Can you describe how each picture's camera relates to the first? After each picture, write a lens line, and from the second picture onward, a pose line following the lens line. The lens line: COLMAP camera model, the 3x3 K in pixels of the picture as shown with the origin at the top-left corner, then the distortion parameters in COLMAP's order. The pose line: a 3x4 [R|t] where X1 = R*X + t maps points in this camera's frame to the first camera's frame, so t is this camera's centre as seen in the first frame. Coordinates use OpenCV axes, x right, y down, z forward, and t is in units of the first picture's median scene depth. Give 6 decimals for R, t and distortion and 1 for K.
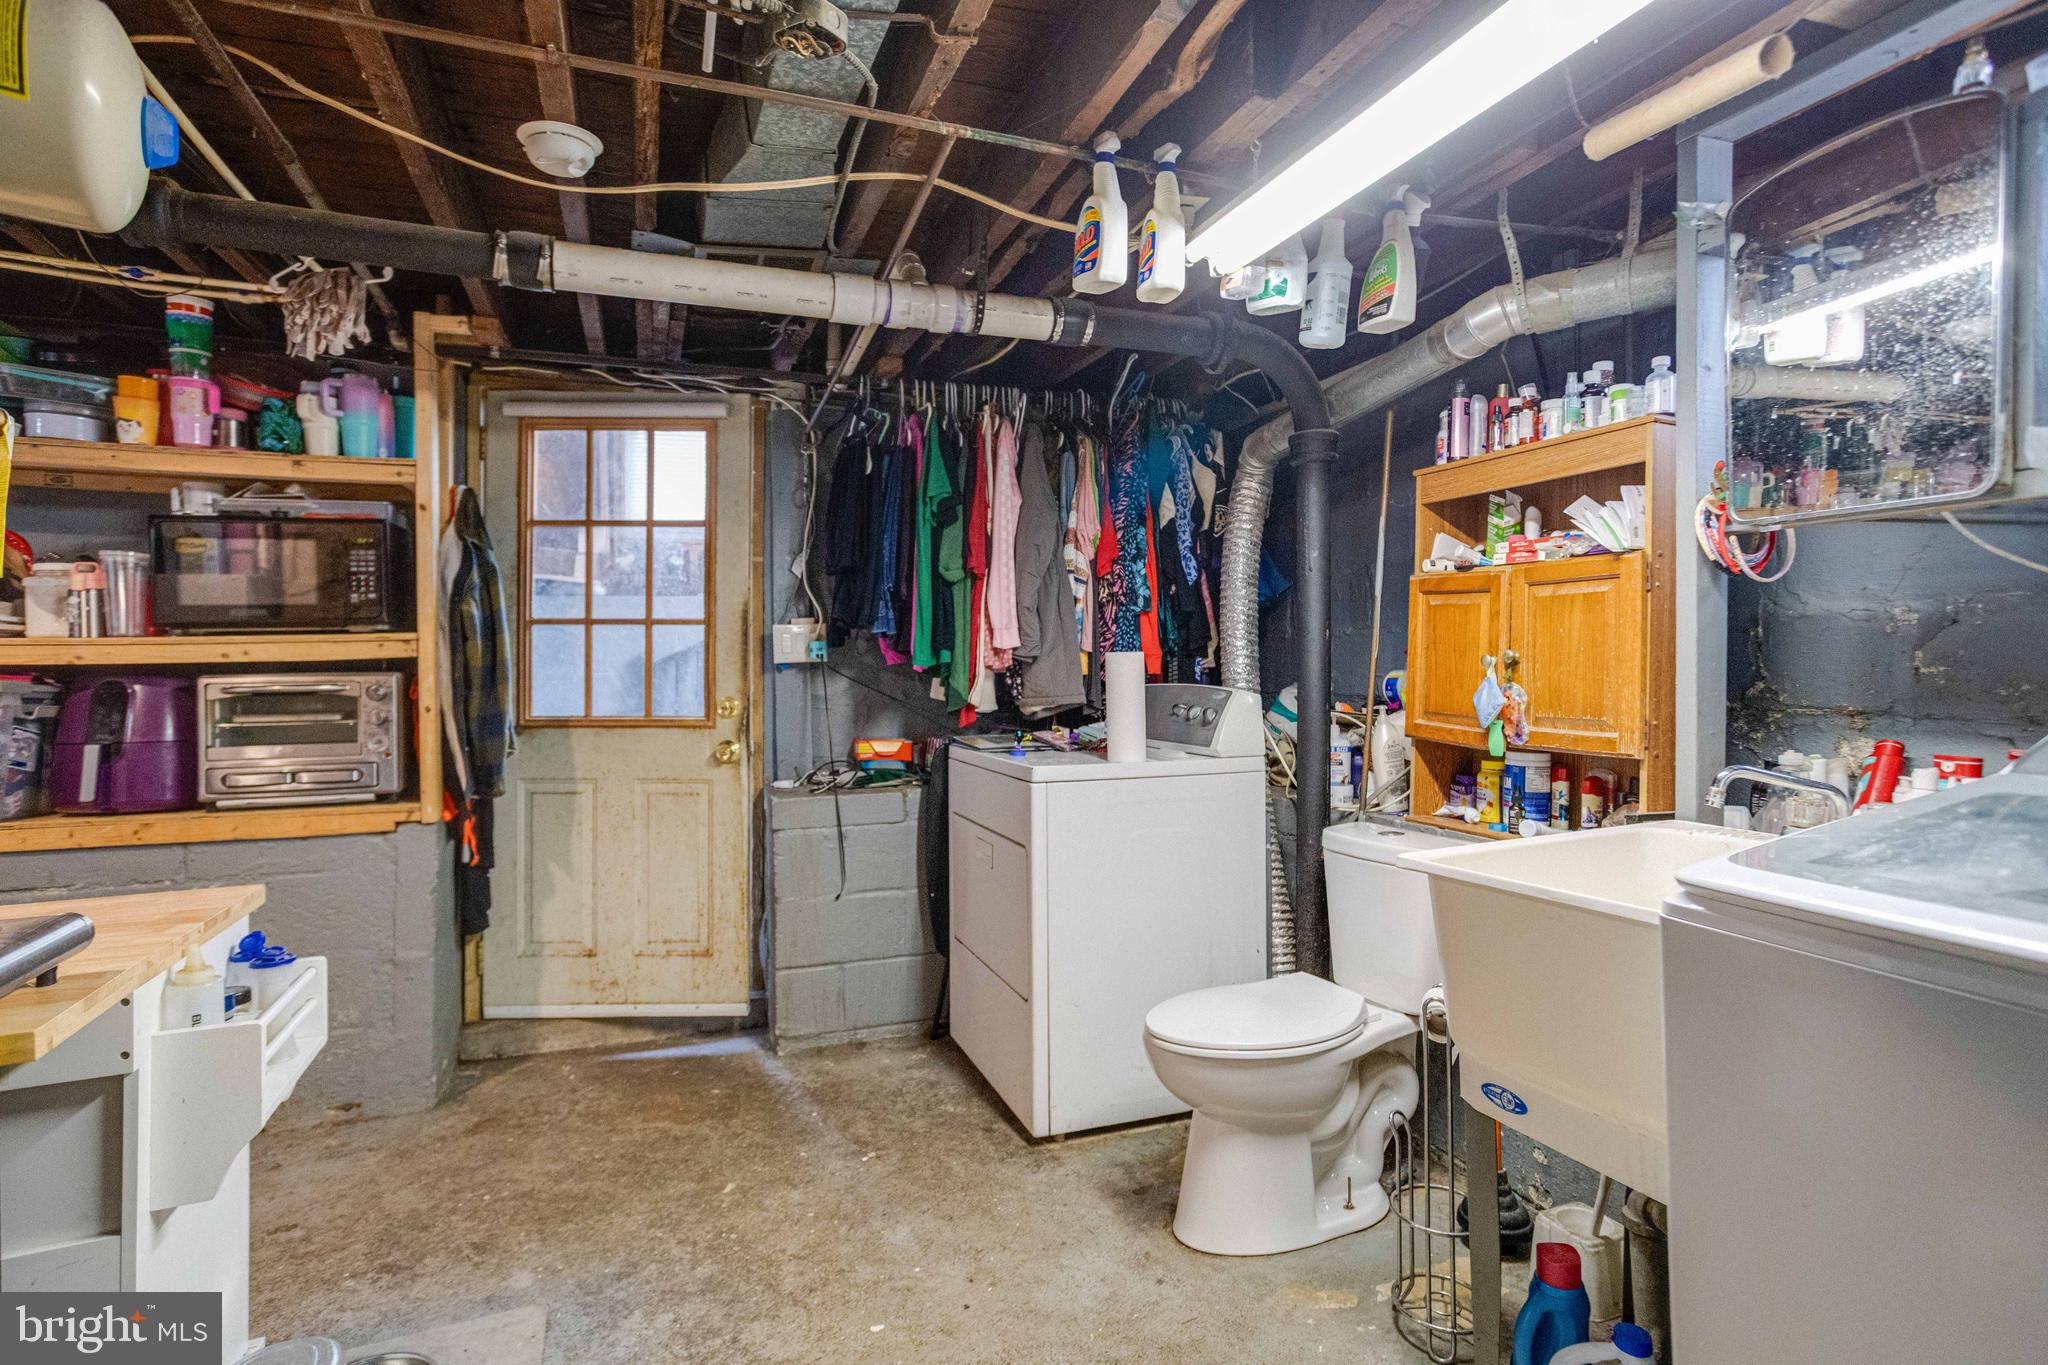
lens RADIAL K [[1020.7, 0, 1016.2], [0, 1020.7, 658.0], [0, 0, 1]] dist [-0.044682, 0.026715]
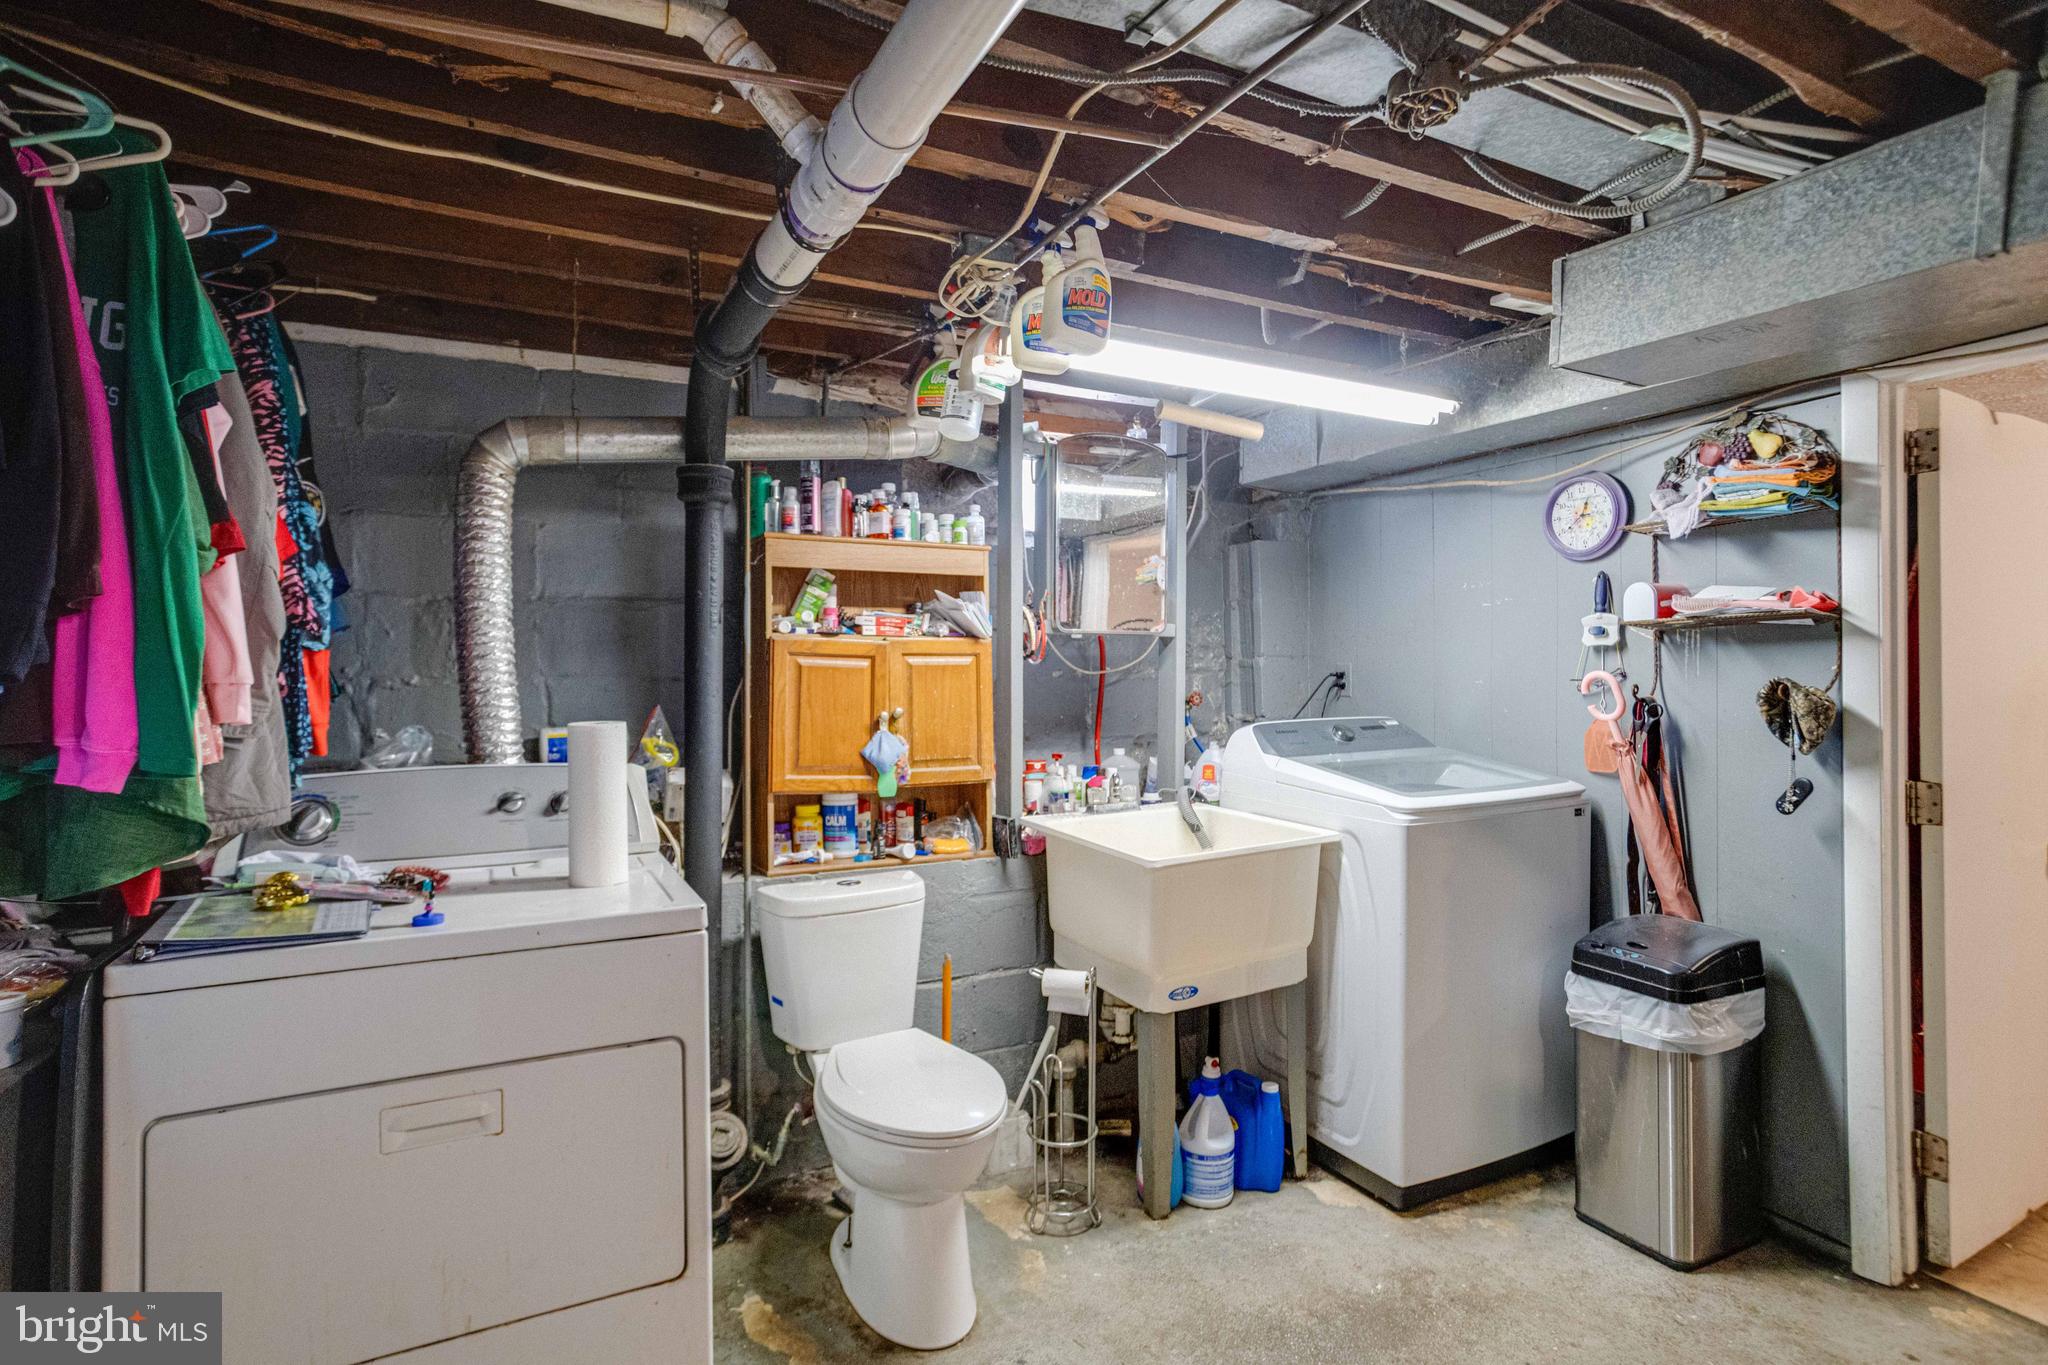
lens RADIAL K [[1020.7, 0, 1016.2], [0, 1020.7, 658.0], [0, 0, 1]] dist [-0.044682, 0.026715]
pose [[-0.142343, 0.019997, 0.989615, -0.792740], [0.004027, 0.999799, -0.019623, -0.045229], [-0.989809, 0.001192, -0.142395, 1.096184]]
